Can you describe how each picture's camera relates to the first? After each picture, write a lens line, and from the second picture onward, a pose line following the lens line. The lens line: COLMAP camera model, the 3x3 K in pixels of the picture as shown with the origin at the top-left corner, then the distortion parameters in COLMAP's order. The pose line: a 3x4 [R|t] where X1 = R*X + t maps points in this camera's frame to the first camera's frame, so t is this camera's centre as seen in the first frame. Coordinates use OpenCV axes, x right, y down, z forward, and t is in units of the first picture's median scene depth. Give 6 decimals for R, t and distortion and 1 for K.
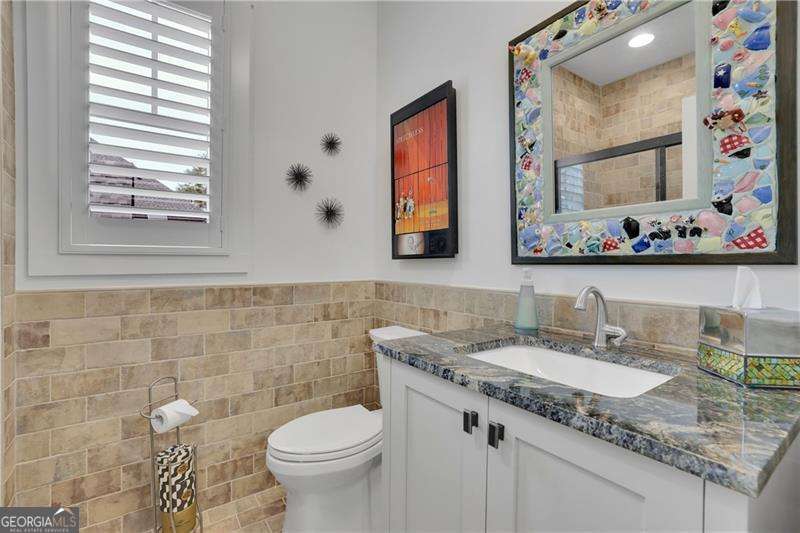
lens RADIAL K [[343.2, 0, 400.0], [0, 343.2, 266.5], [0, 0, 1]] dist [-0.046793, 0.000259]
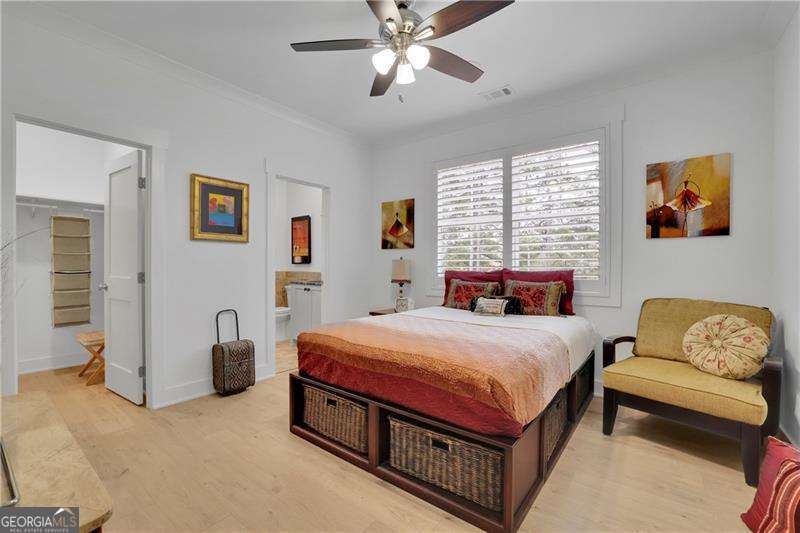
lens RADIAL K [[343.2, 0, 400.0], [0, 343.2, 266.5], [0, 0, 1]] dist [-0.046793, 0.000259]
pose [[0.955669, -0.000053, 0.294442, 0.002200], [0.000534, 0.999999, -0.001553, 0.007189], [-0.294441, 0.001641, 0.955668, -2.213626]]
